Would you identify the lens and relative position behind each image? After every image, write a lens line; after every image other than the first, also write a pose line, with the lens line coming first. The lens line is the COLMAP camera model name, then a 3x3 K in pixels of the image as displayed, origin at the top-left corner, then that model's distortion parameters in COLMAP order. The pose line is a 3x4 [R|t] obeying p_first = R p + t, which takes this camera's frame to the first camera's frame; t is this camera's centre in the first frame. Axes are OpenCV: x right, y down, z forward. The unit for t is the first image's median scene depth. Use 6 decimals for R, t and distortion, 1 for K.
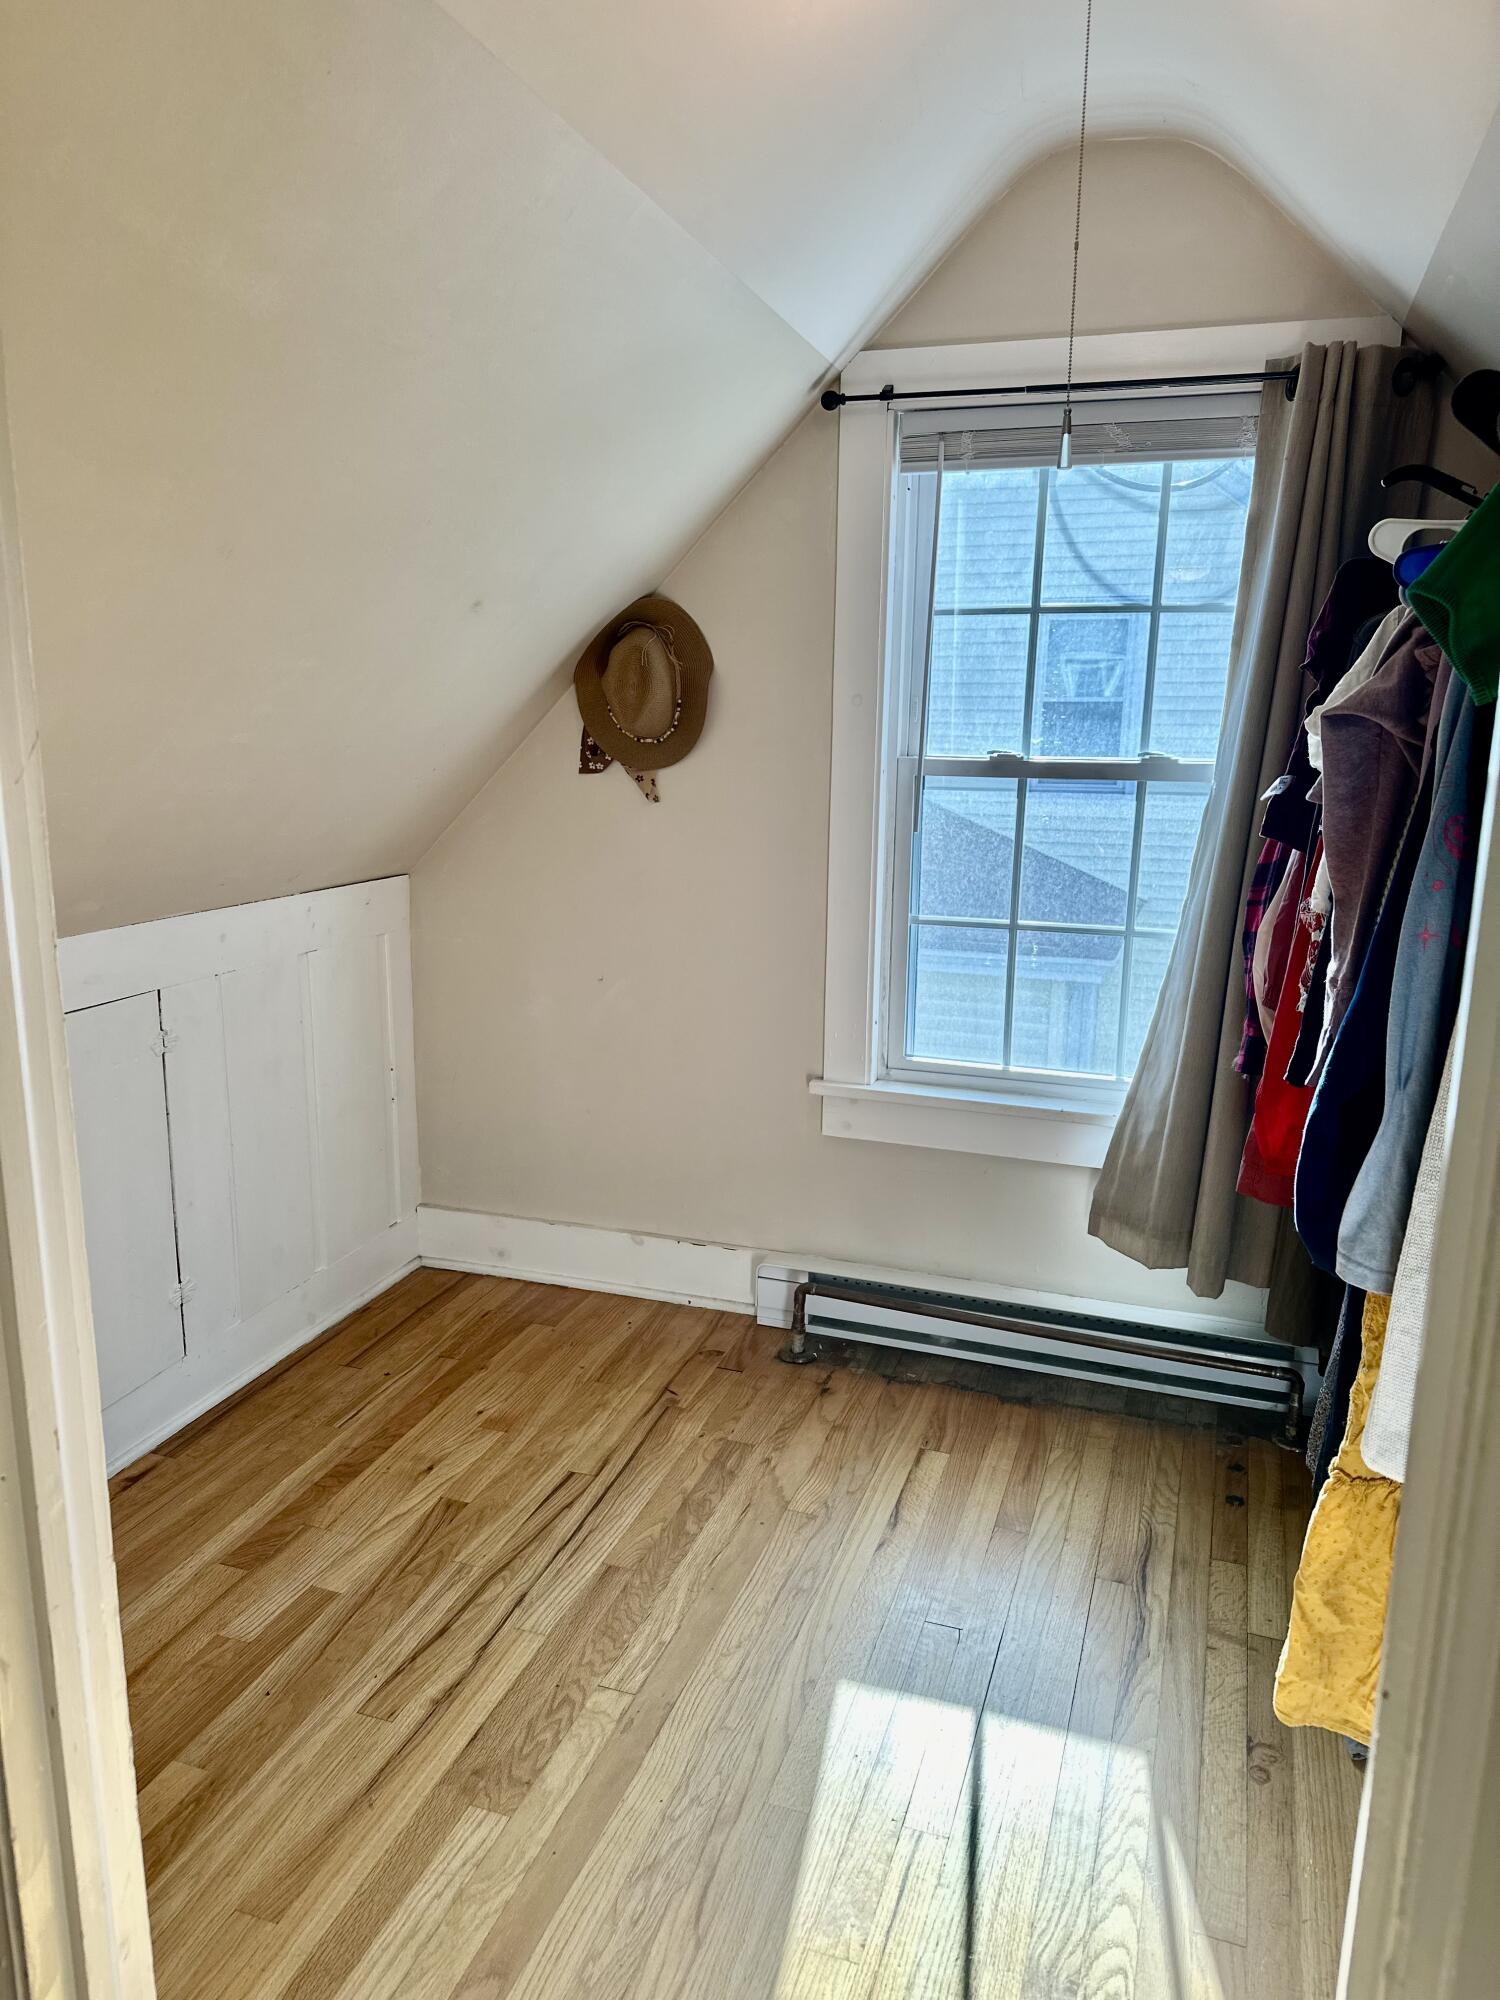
lens RADIAL K [[1400.1, 0, 750.0], [0, 1400.1, 1000.0], [0, 0, 1]] dist [0.085299, -0.132334]
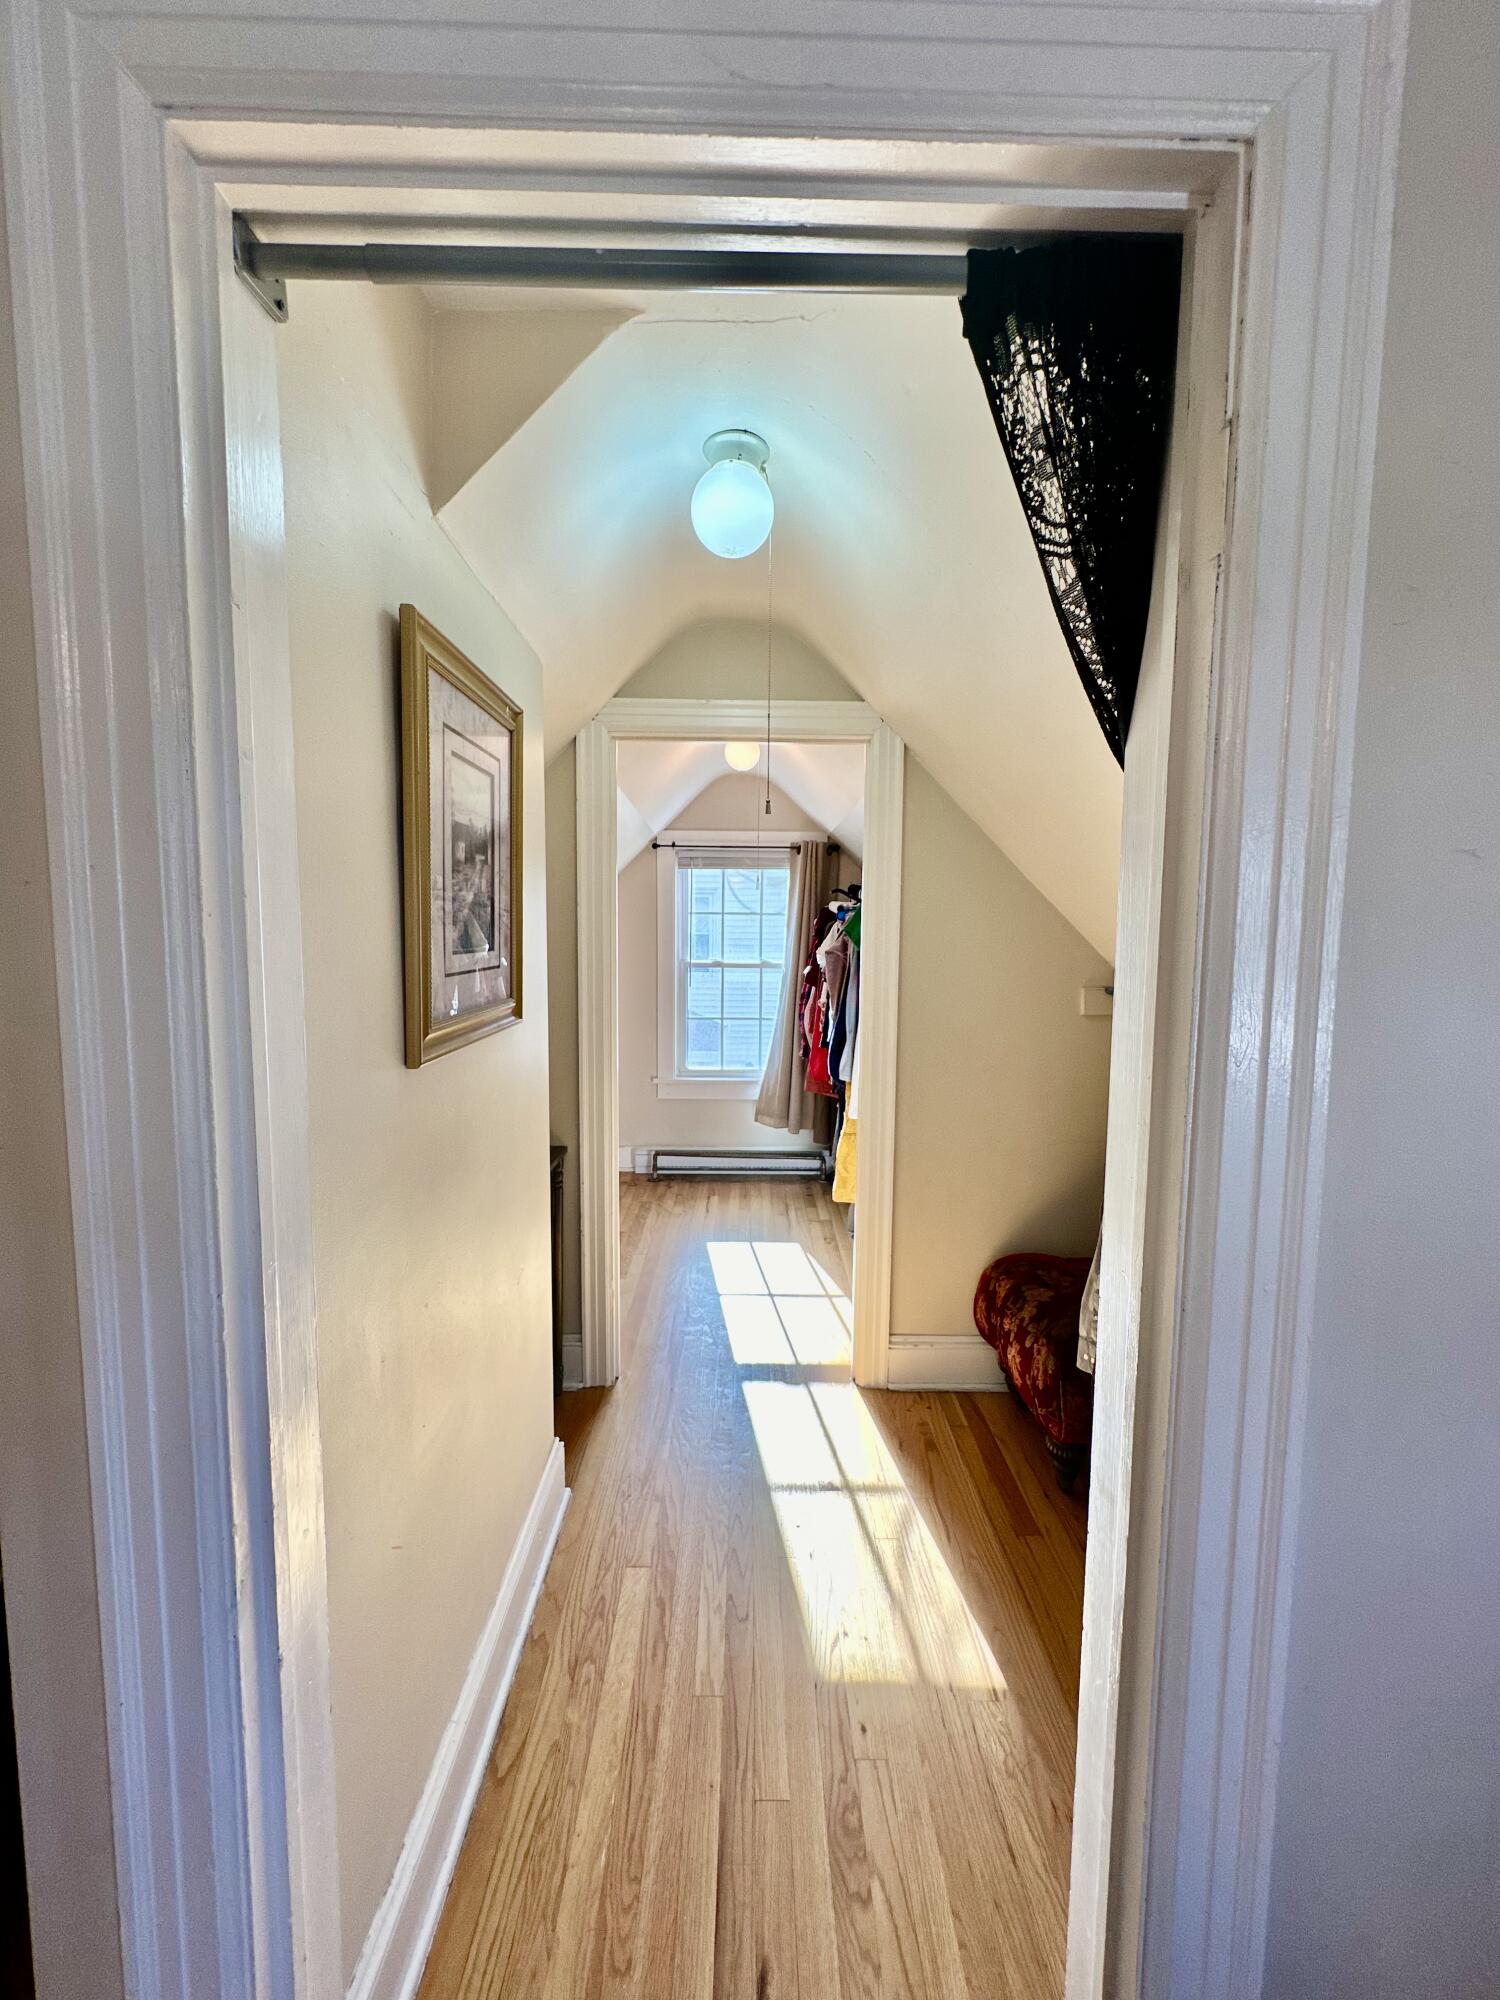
lens RADIAL K [[800.4, 0, 750.0], [0, 800.4, 1000.0], [0, 0, 1]] dist [-0.002641, 0.000369]
pose [[0.945451, -0.032448, 0.324146, -0.322318], [0.071841, 0.991297, -0.110310, 0.105107], [-0.317745, 0.127579, 0.939554, -0.635002]]
